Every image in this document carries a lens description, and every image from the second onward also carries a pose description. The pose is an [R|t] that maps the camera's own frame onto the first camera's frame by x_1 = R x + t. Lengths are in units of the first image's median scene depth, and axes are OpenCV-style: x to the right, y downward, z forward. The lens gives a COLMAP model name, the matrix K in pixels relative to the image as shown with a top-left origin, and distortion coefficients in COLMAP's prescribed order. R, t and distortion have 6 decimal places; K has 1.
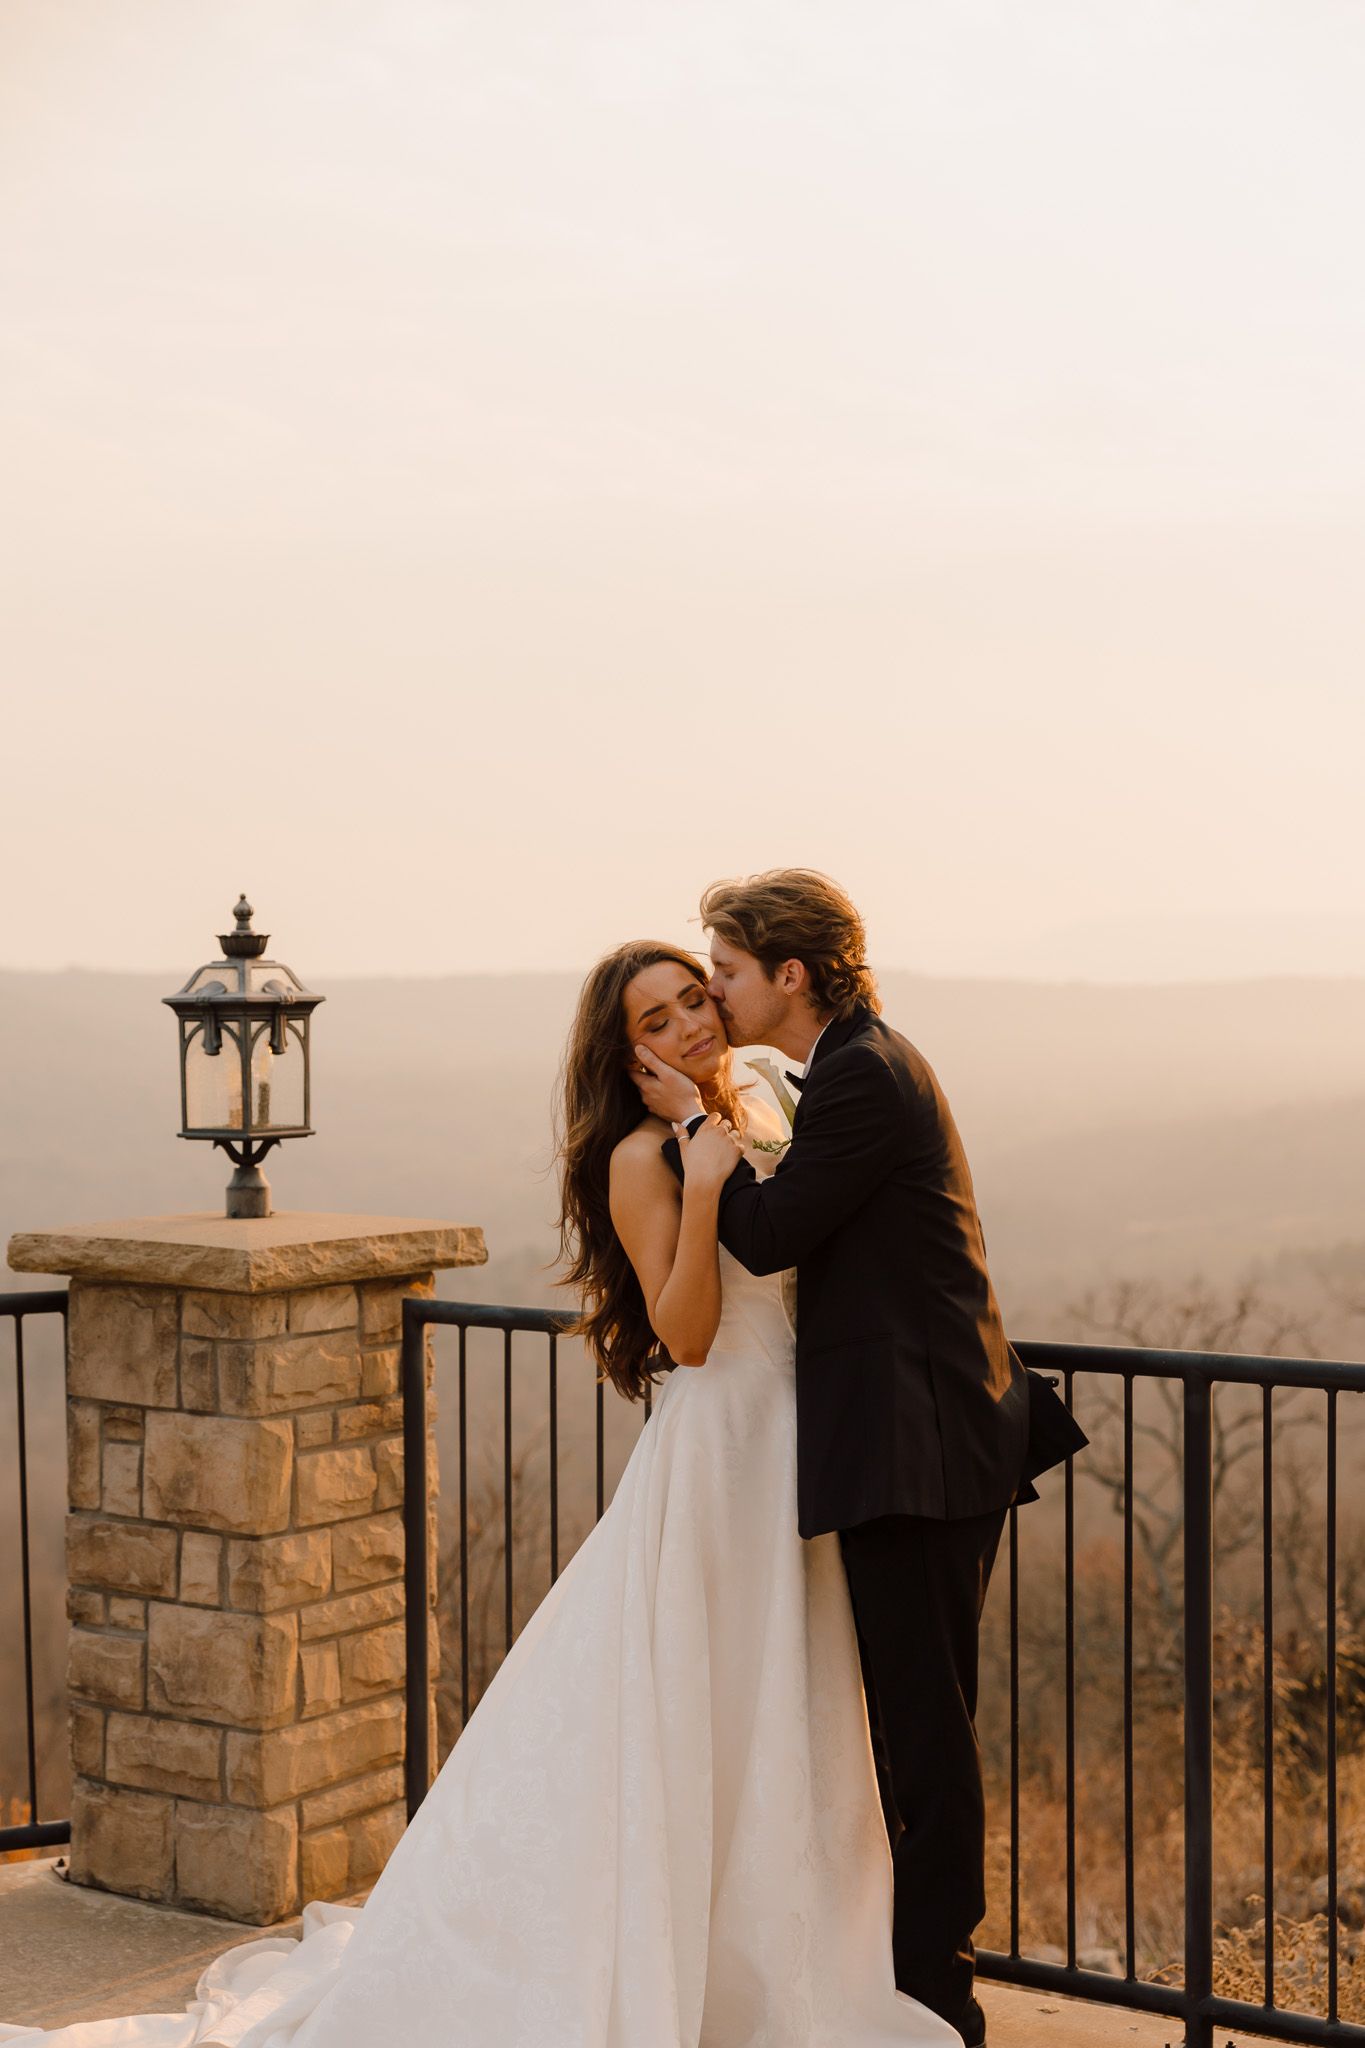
lens RADIAL K [[3153.2, 0, 685.3], [0, 3153.2, 1025.7], [0, 0, 1]] dist [-0.046001, 0.000000]
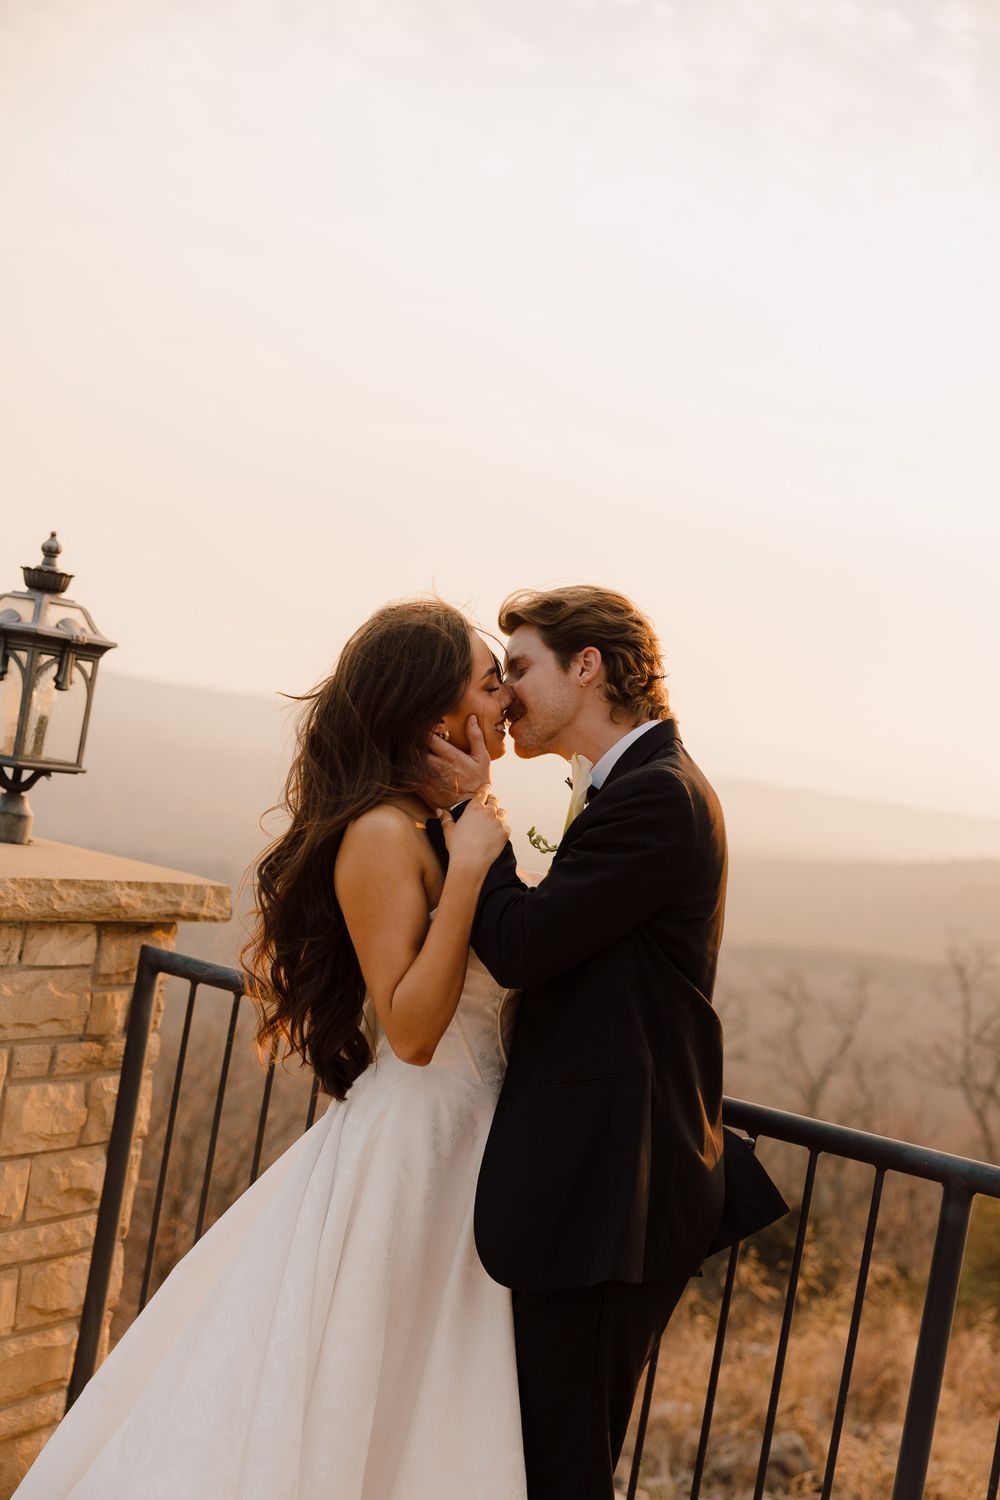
lens RADIAL K [[1988.0, 0, 494.7], [0, 1988.0, 749.7], [0, 0, 1]] dist [0.000398, 0.000000]
pose [[0.984618, 0.166765, 0.052121, -0.020727], [-0.166538, 0.985997, -0.008697, 0.010303], [-0.052842, -0.000117, 0.998603, 0.345590]]
